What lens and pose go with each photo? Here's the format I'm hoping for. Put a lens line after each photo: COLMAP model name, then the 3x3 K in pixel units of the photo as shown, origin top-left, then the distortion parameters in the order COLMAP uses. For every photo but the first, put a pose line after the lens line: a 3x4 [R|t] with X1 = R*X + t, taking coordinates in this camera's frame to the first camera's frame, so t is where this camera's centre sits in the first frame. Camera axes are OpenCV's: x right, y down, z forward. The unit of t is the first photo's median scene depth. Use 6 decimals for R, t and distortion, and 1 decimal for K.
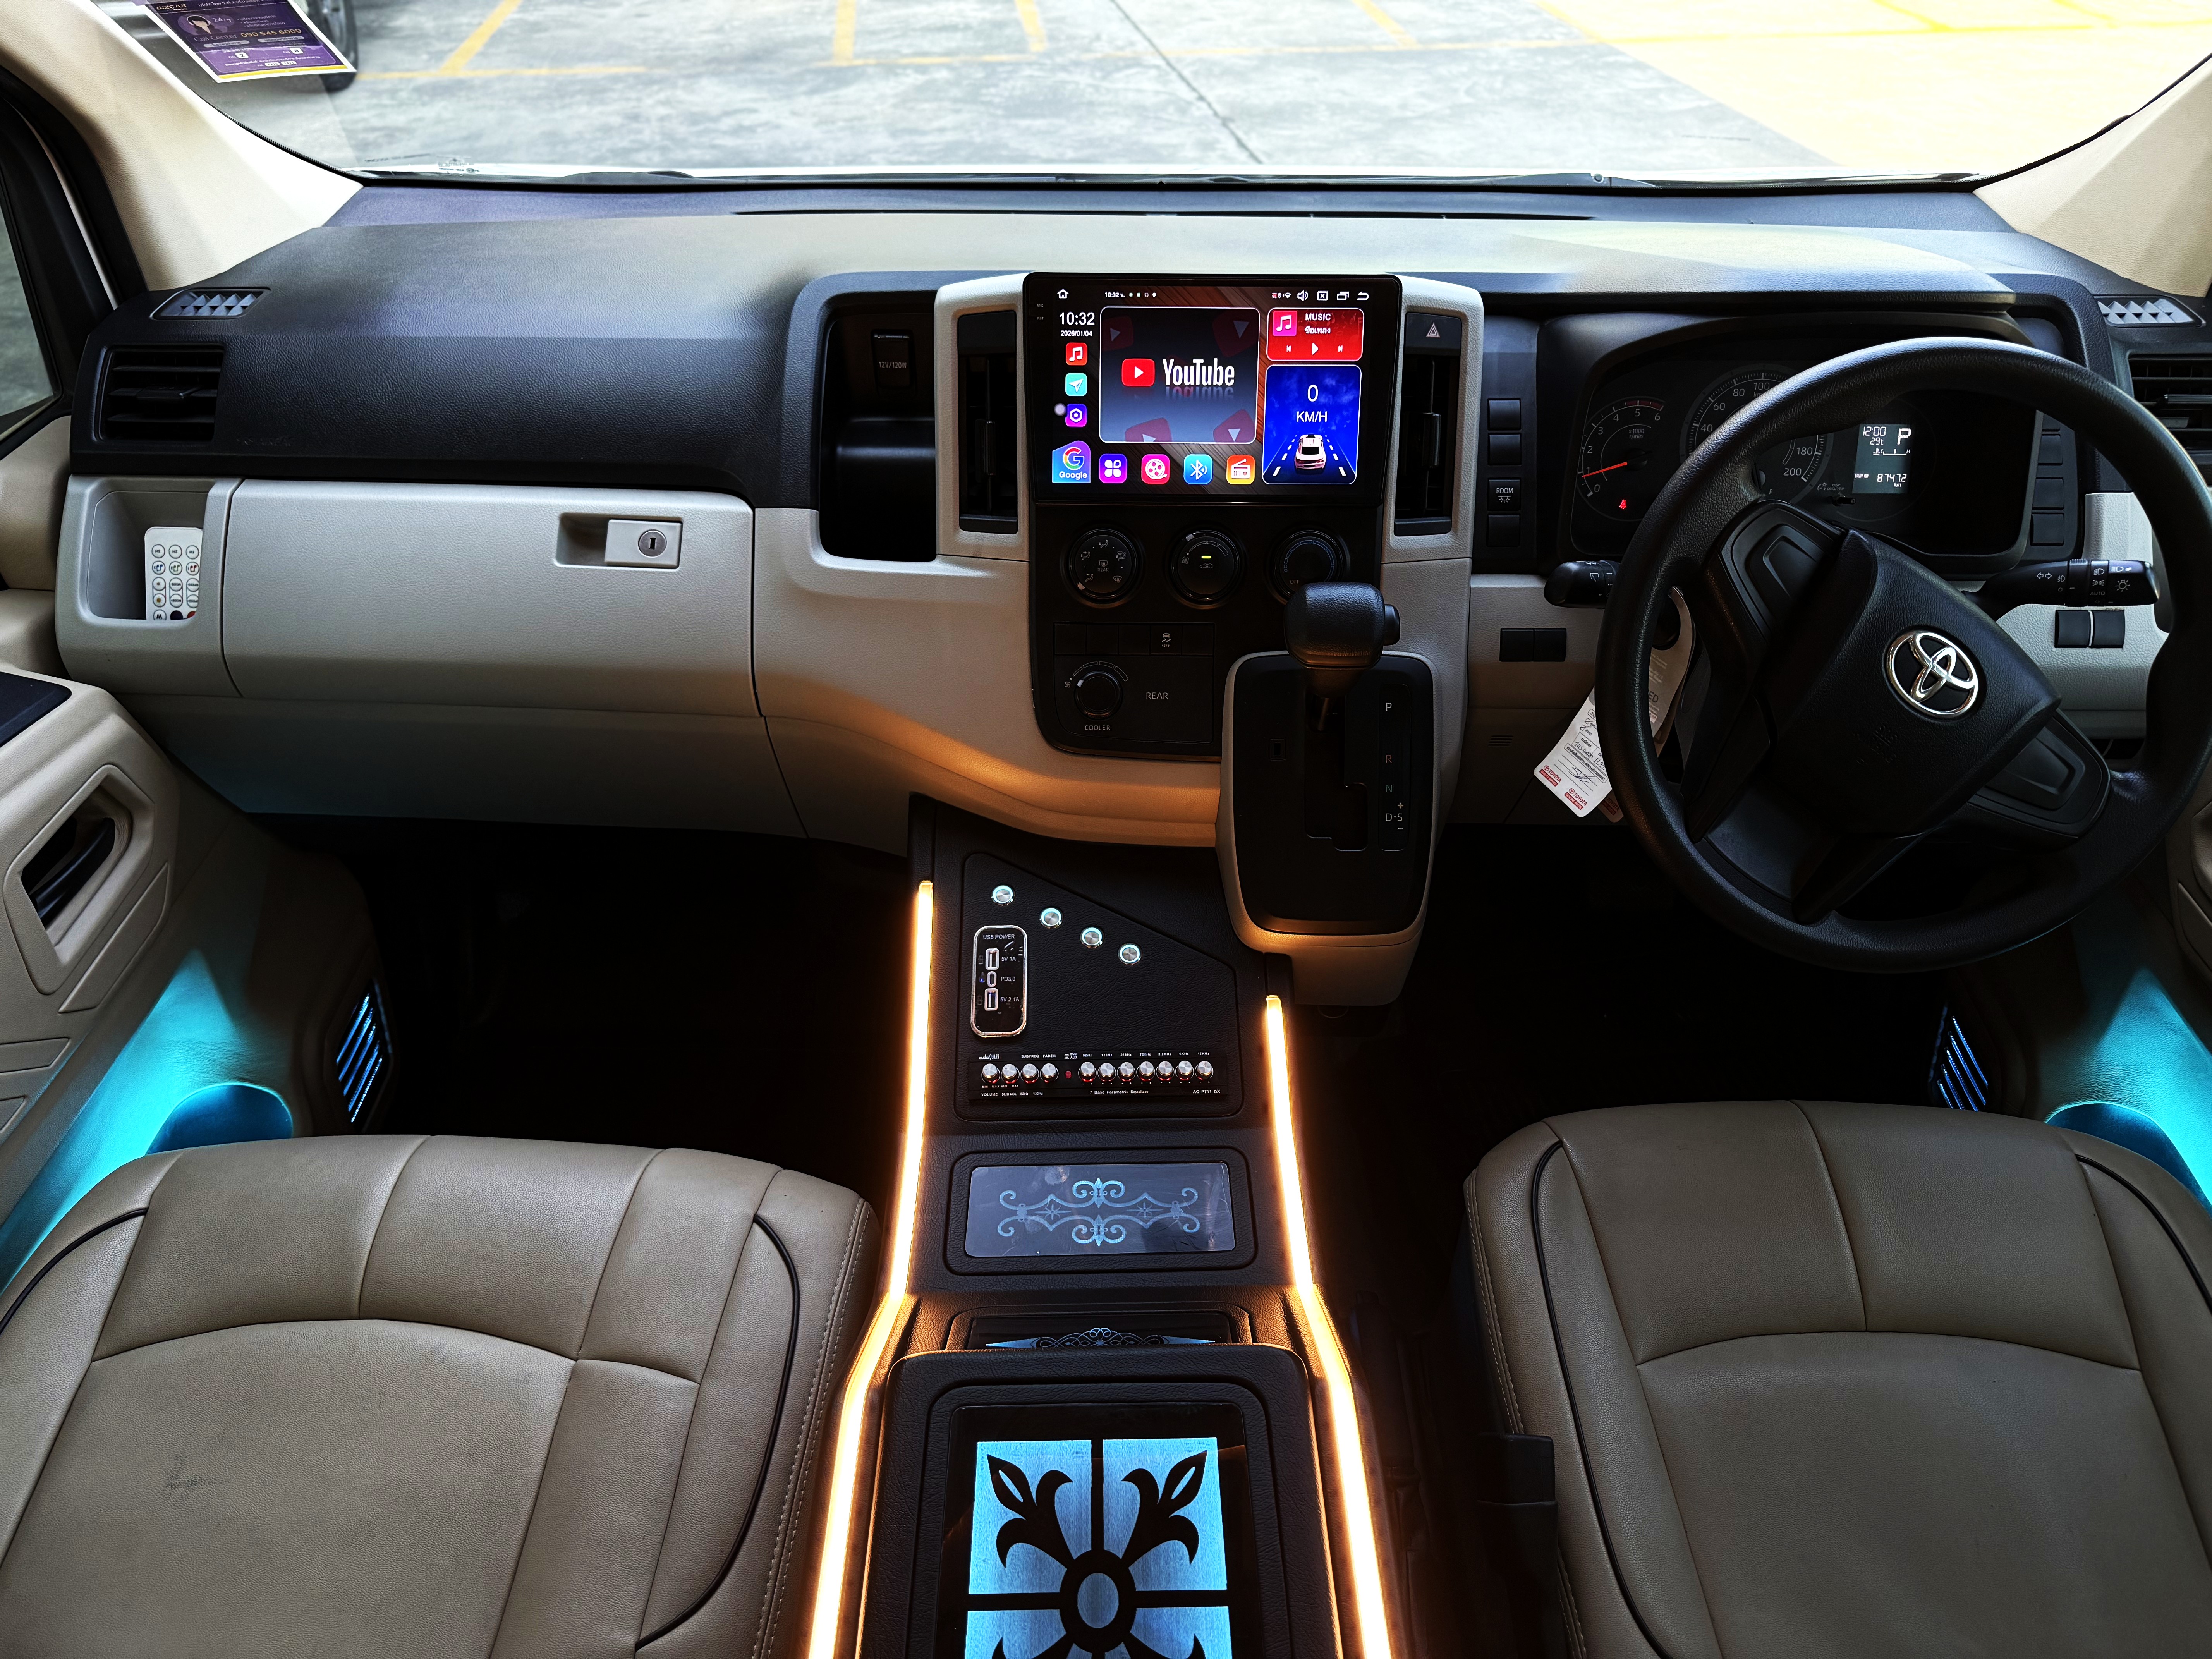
lens RADIAL K [[1537.8, 0, 1110.8], [0, 1537.8, 846.2], [0, 0, 1]] dist [-0.001043, -0.006157]
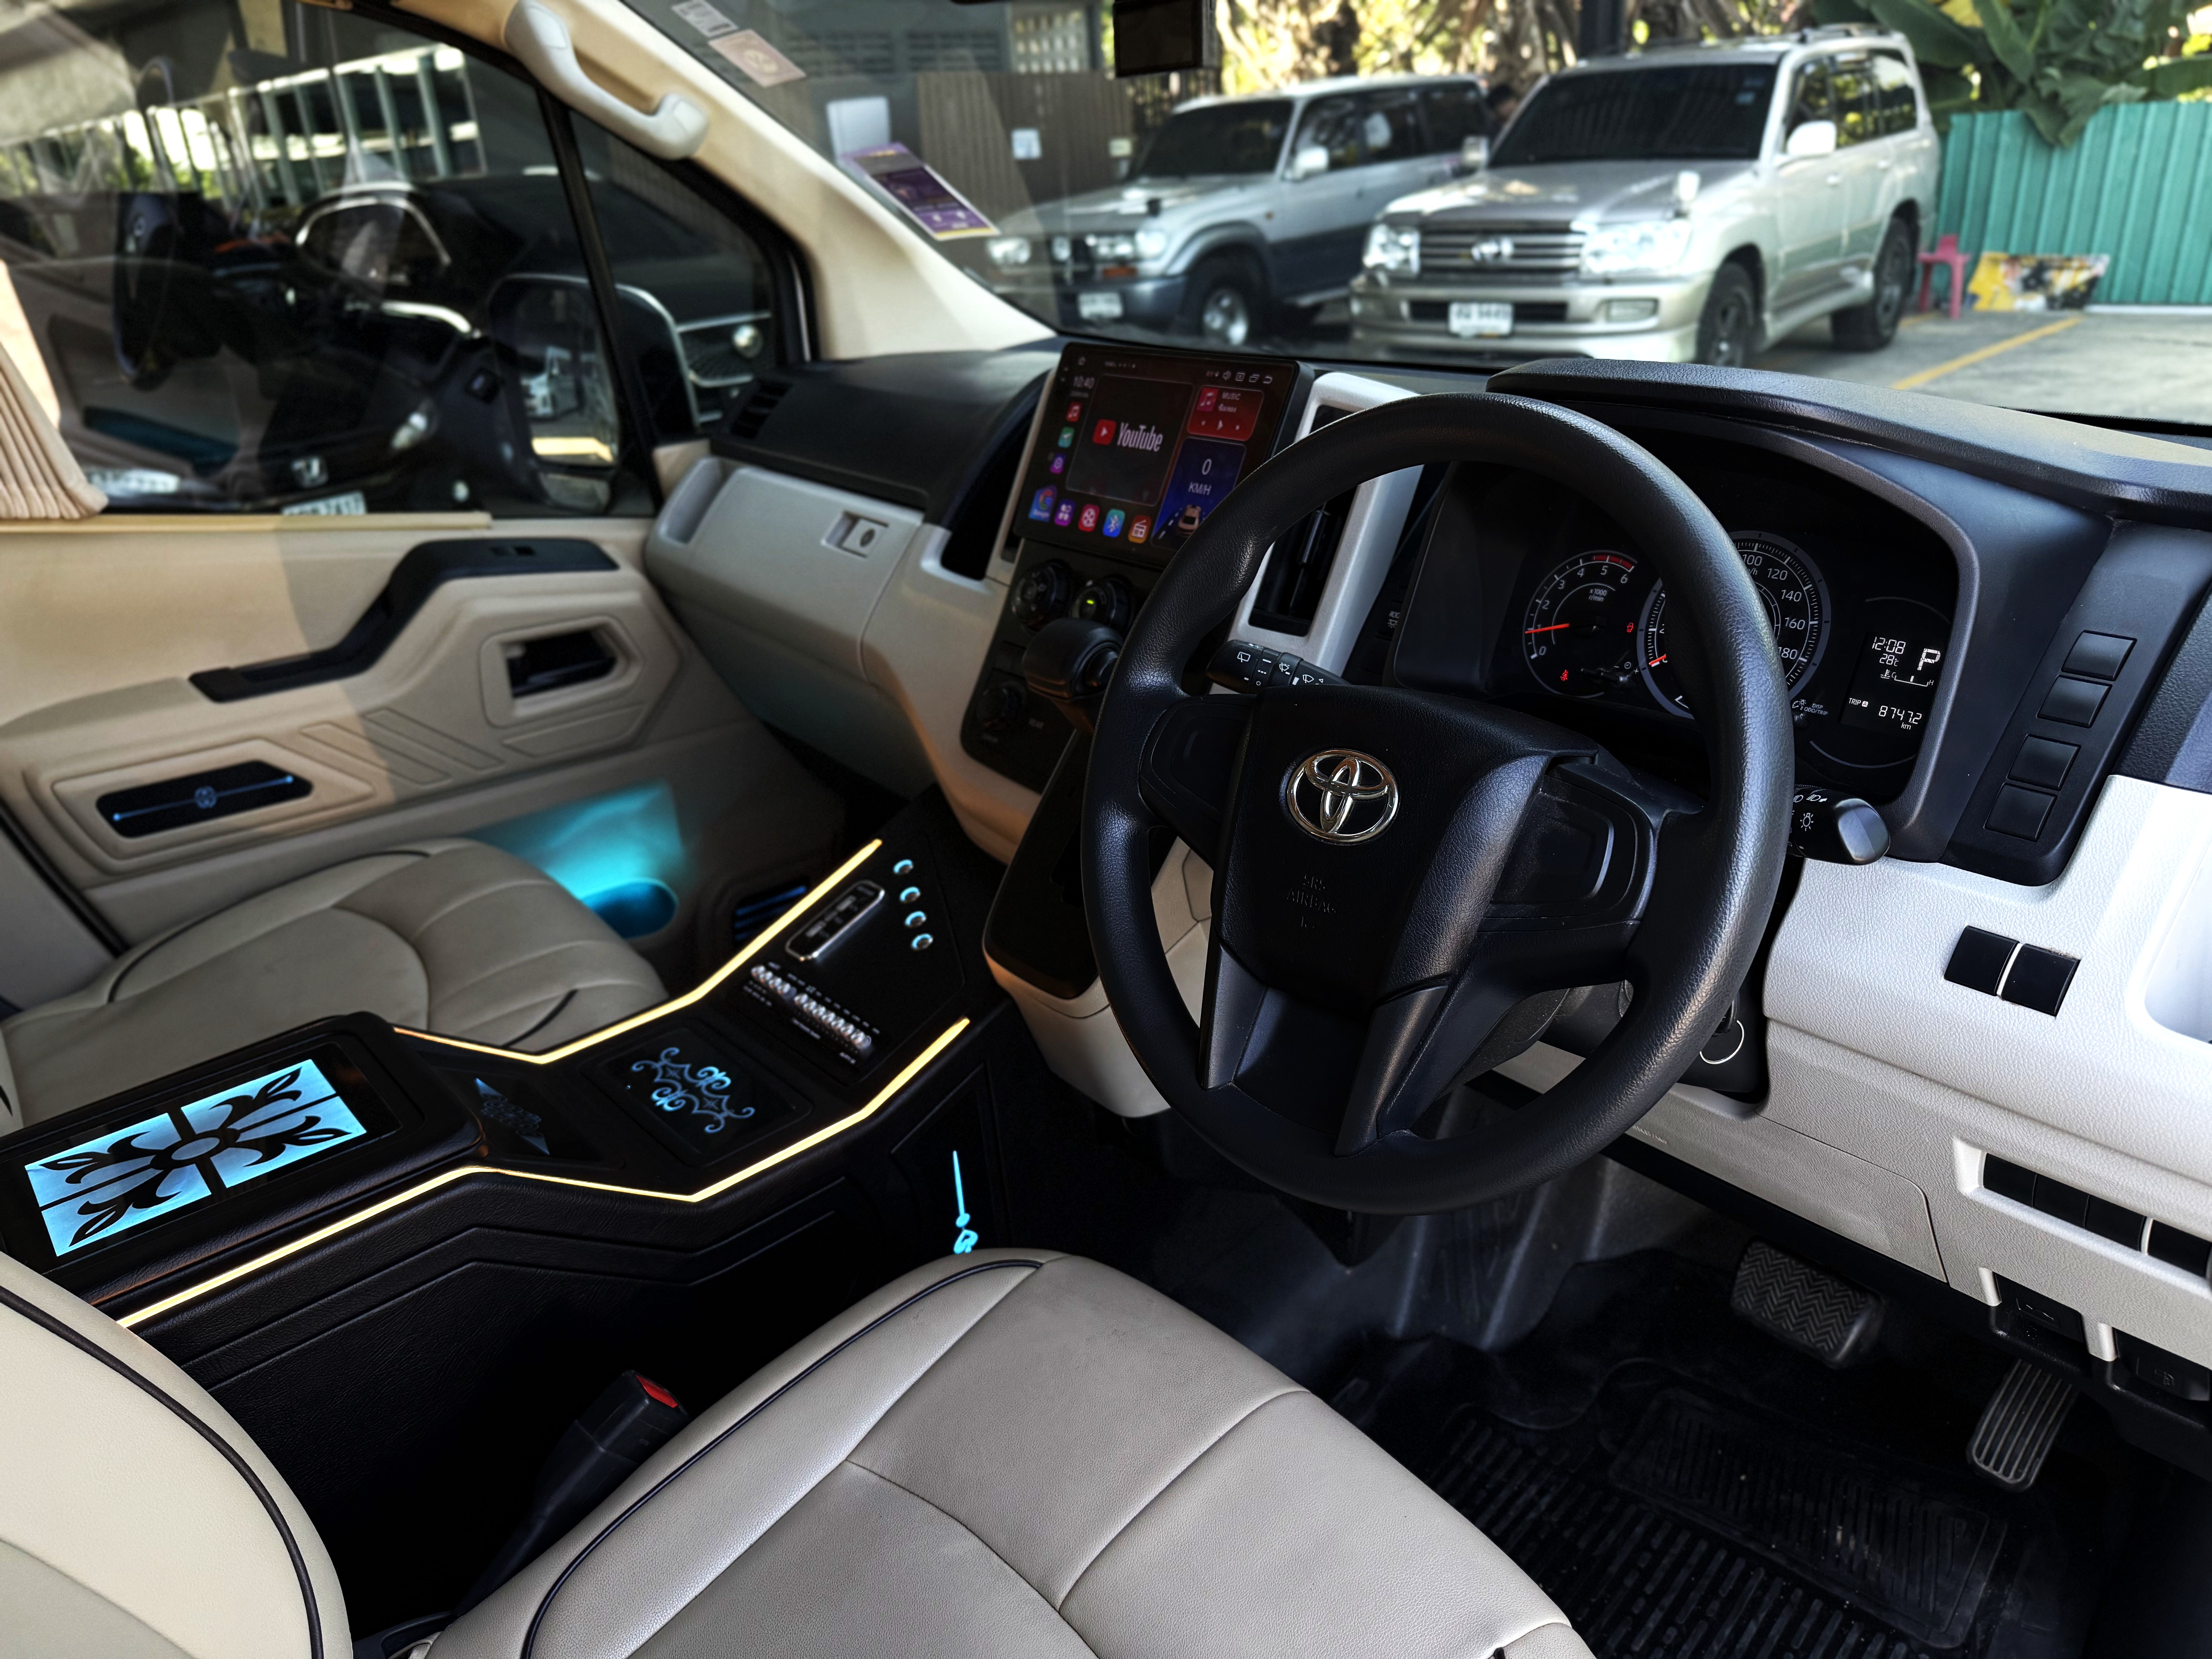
lens RADIAL K [[1568.0, 0, 1113.5], [0, 1568.0, 822.2], [0, 0, 1]] dist [0.003640, -0.008538]
pose [[0.640502, 0.268367, -0.719539, 0.857131], [-0.426396, 0.903535, -0.042567, -0.014559], [0.638704, 0.334073, 0.693147, 0.316036]]
